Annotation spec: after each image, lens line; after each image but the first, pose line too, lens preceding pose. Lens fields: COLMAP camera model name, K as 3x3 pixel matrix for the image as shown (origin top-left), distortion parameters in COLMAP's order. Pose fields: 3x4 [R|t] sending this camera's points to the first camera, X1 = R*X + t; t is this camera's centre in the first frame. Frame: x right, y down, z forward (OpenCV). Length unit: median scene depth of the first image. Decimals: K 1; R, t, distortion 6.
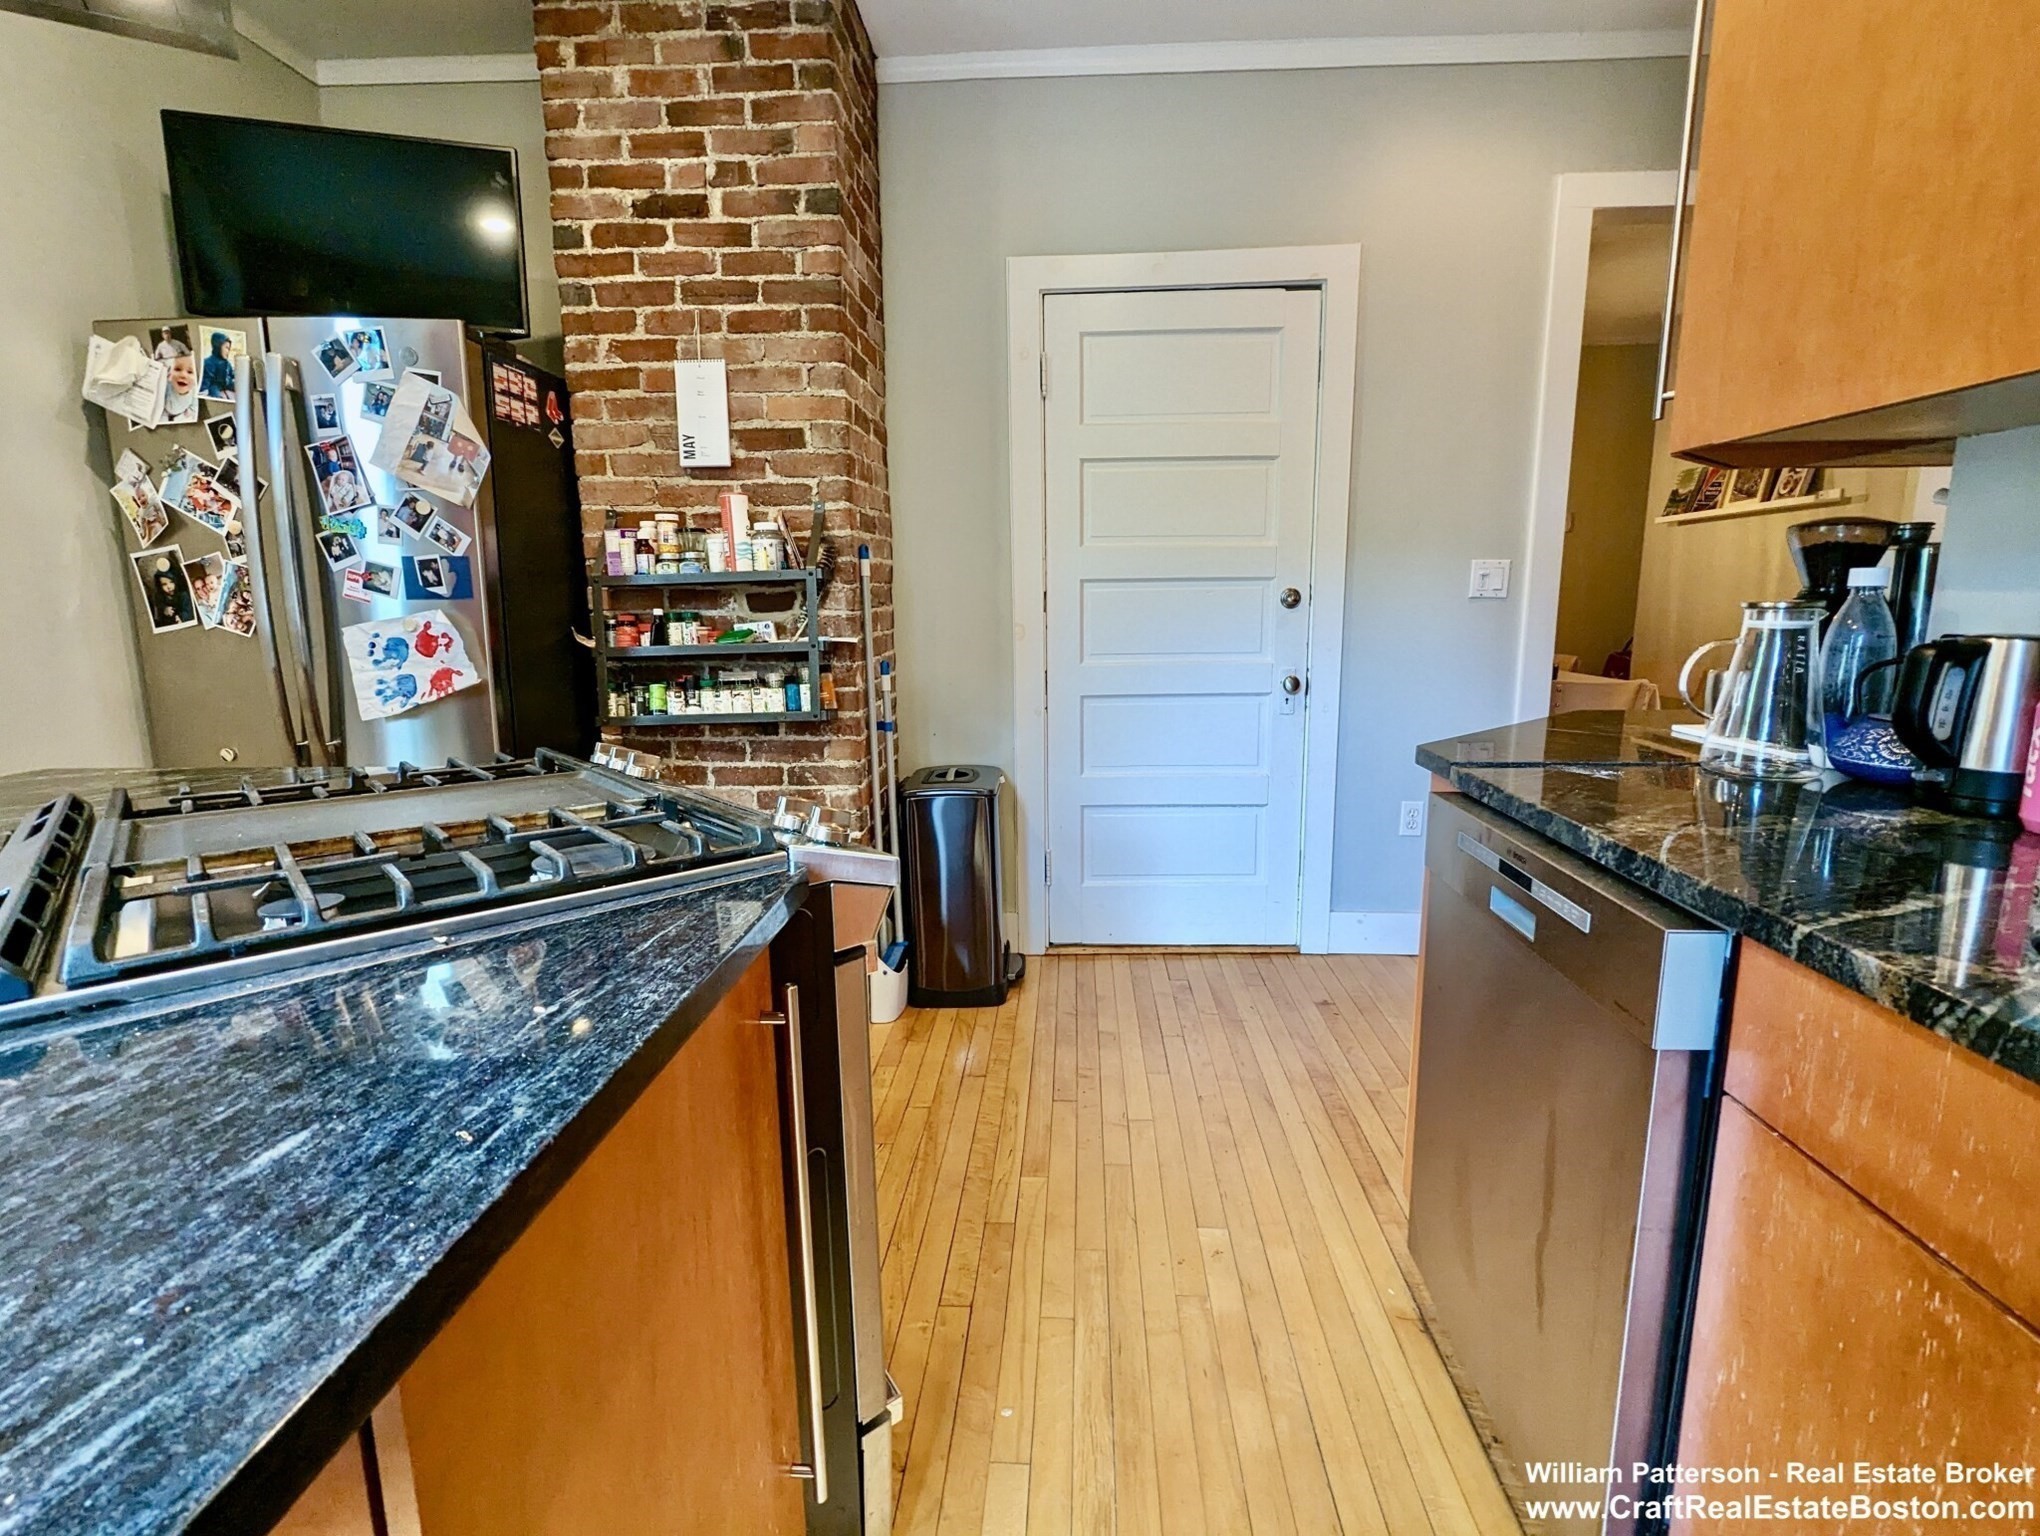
lens RADIAL K [[960.6, 0, 1024.0], [0, 960.6, 779.1], [0, 0, 1]] dist [-0.000277, -0.001441]
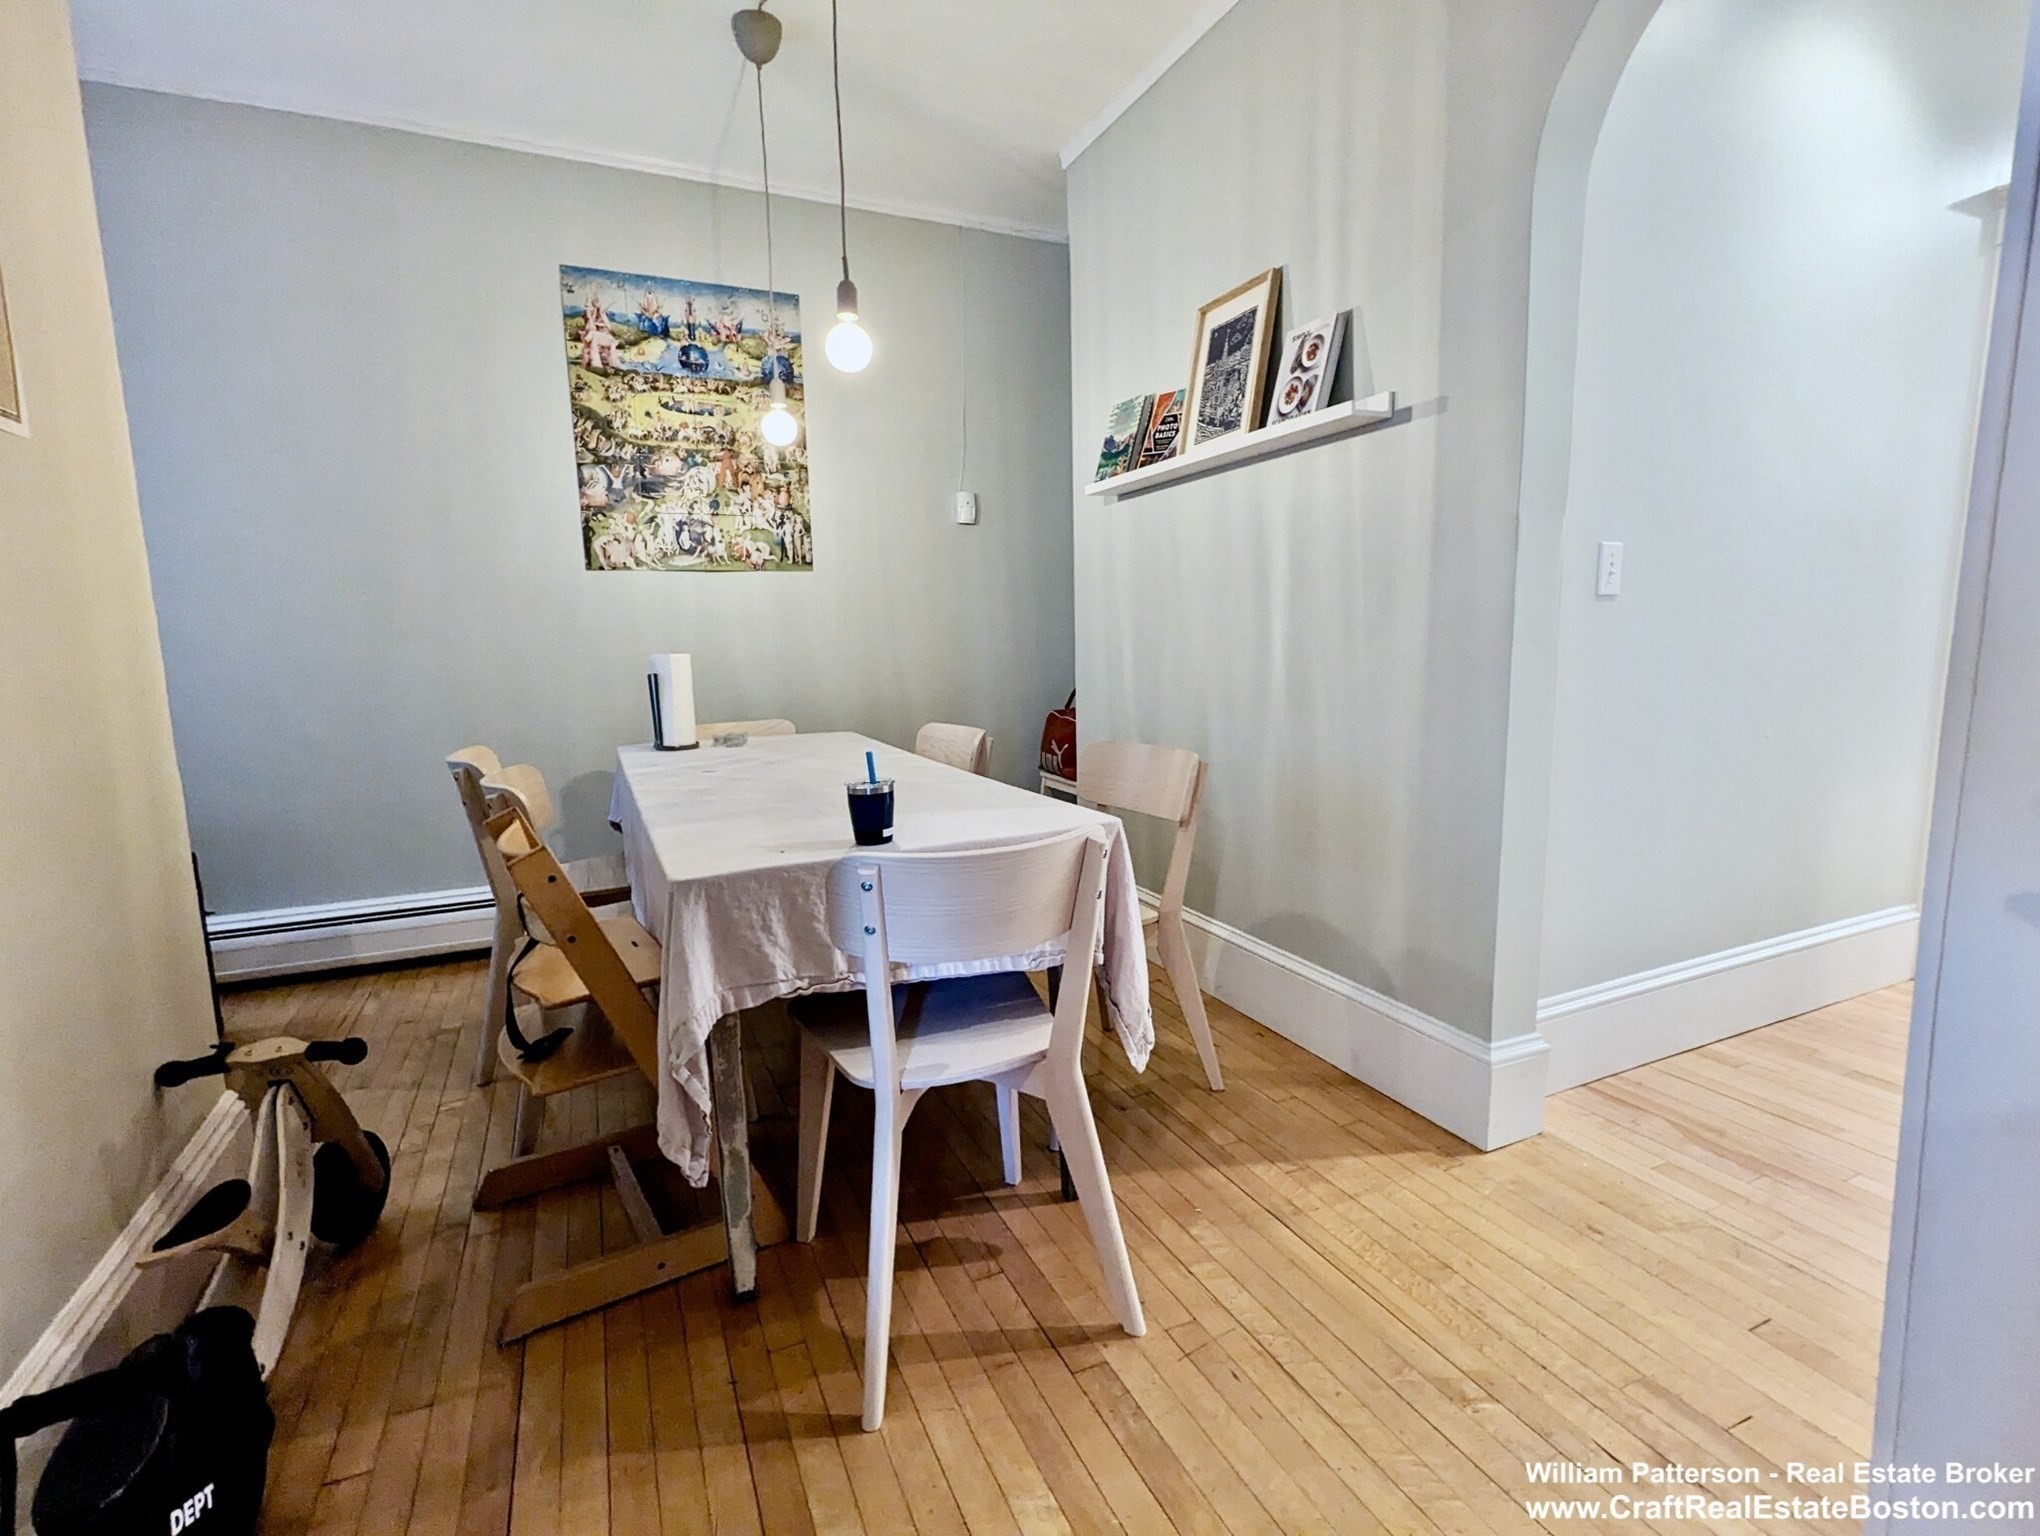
lens RADIAL K [[960.6, 0, 1018.3], [0, 960.6, 774.0], [0, 0, 1]] dist [-0.000277, -0.001441]
pose [[0.883662, -0.076170, 0.461887, 0.775486], [0.099403, 0.994704, -0.026137, -0.198183], [-0.457450, 0.069009, 0.886553, 1.175698]]
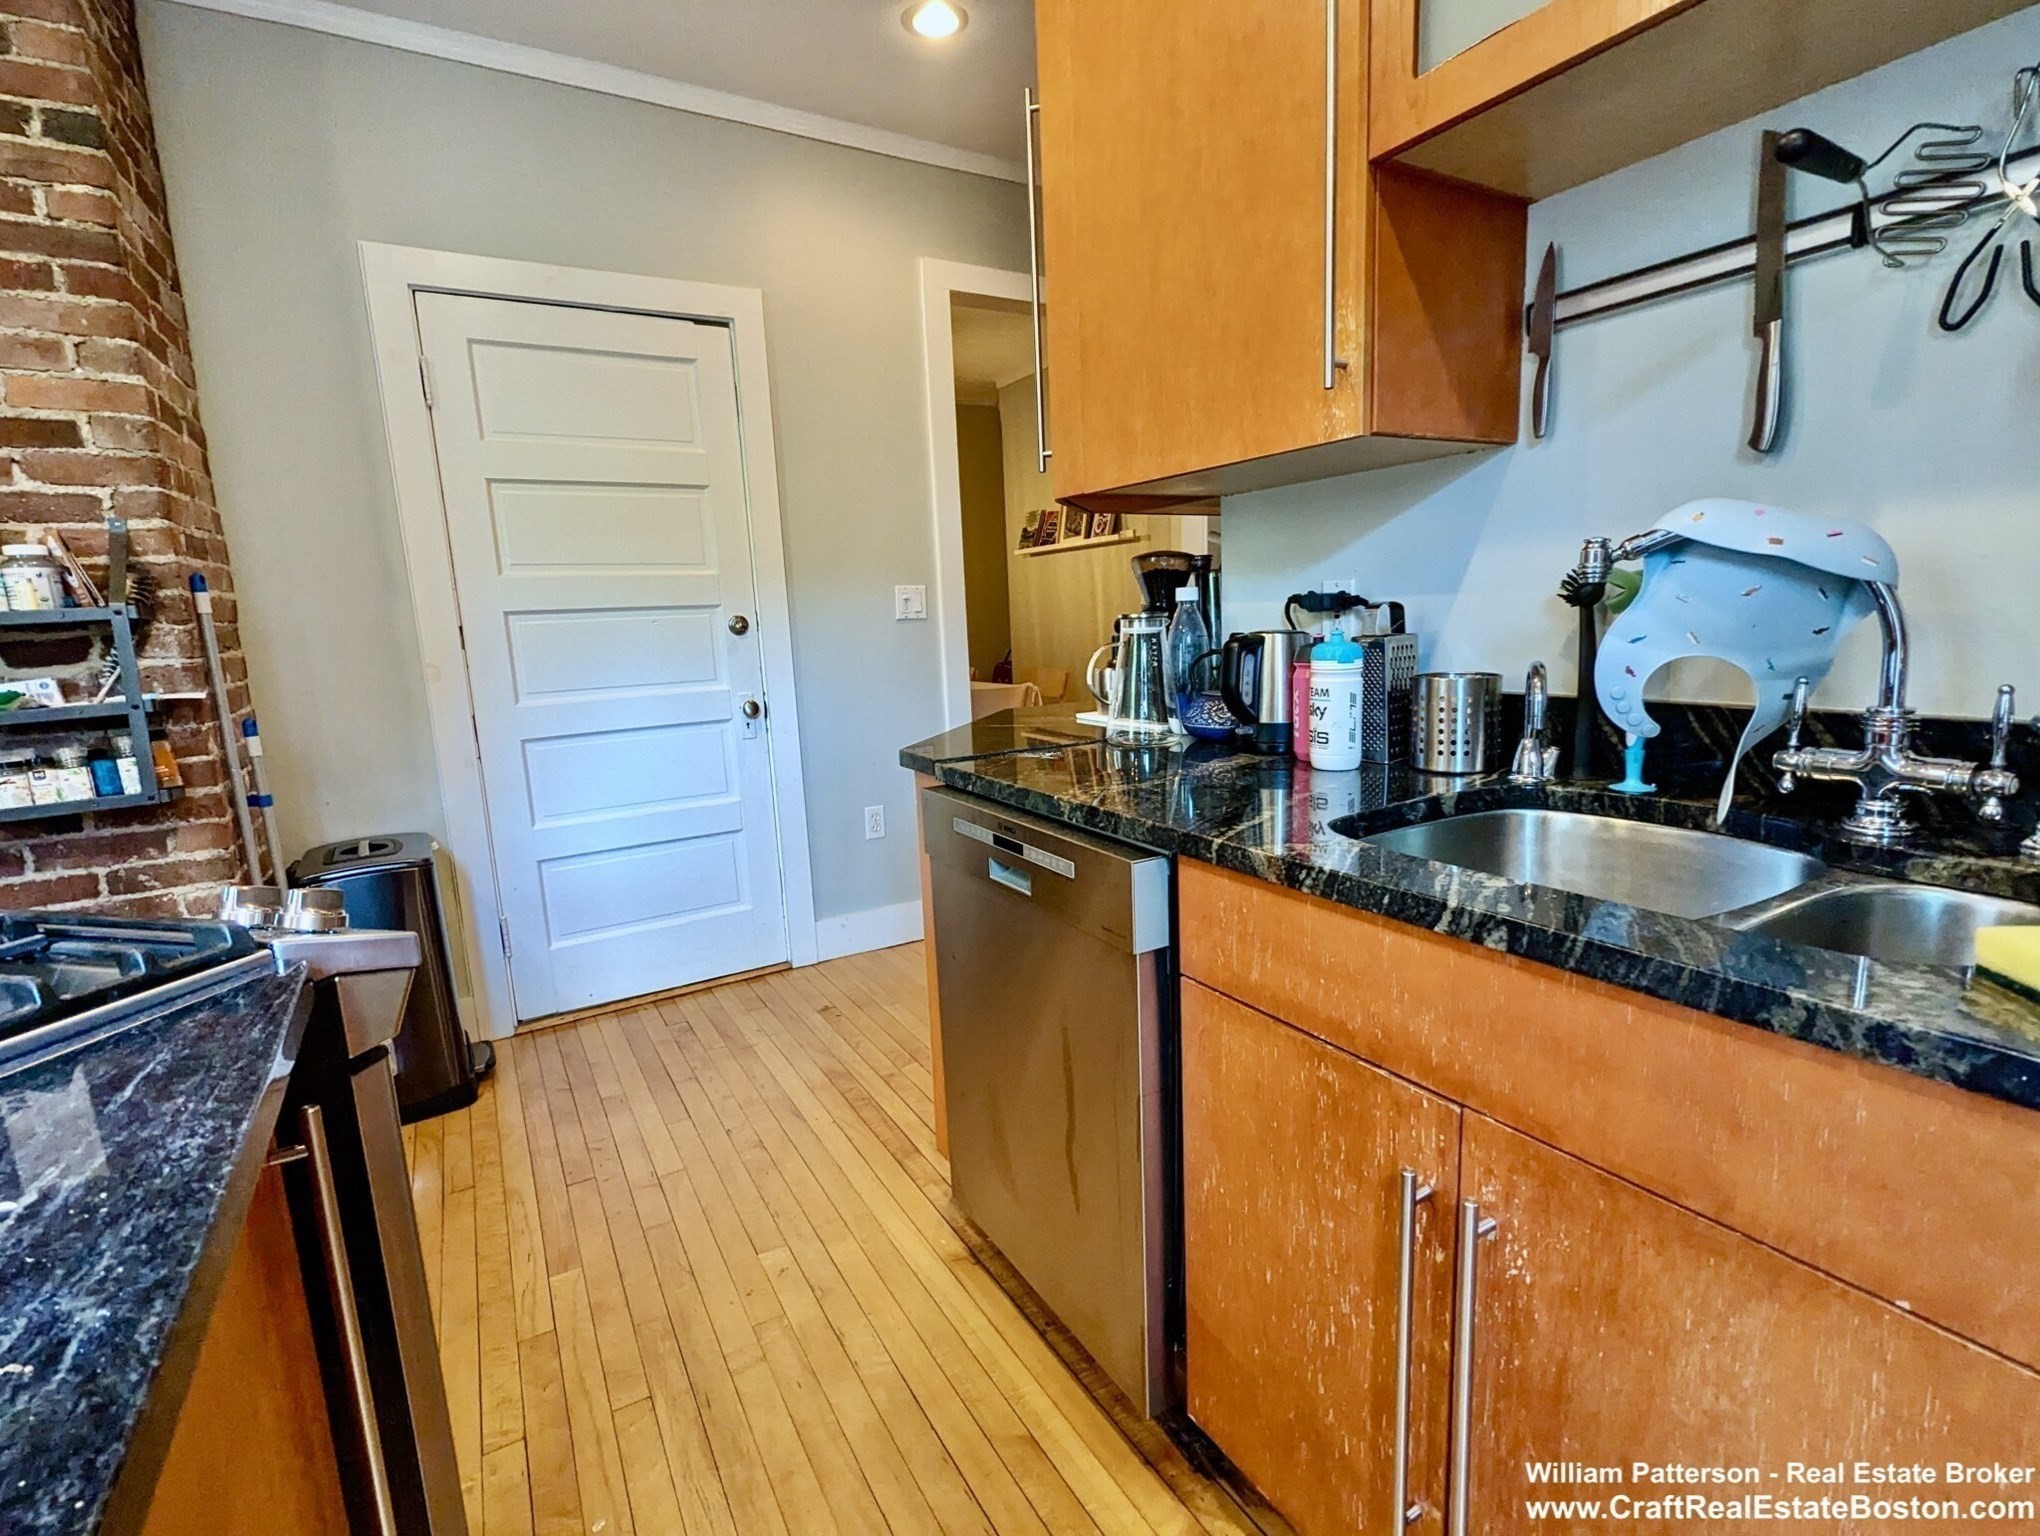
lens RADIAL K [[960.6, 0, 1020.9], [0, 960.6, 779.8], [0, 0, 1]] dist [-0.000277, -0.001441]
pose [[0.833229, -0.119082, 0.539952, -0.052609], [0.134231, 0.990885, 0.011393, 0.003811], [-0.536387, 0.062985, 0.841619, -0.010225]]
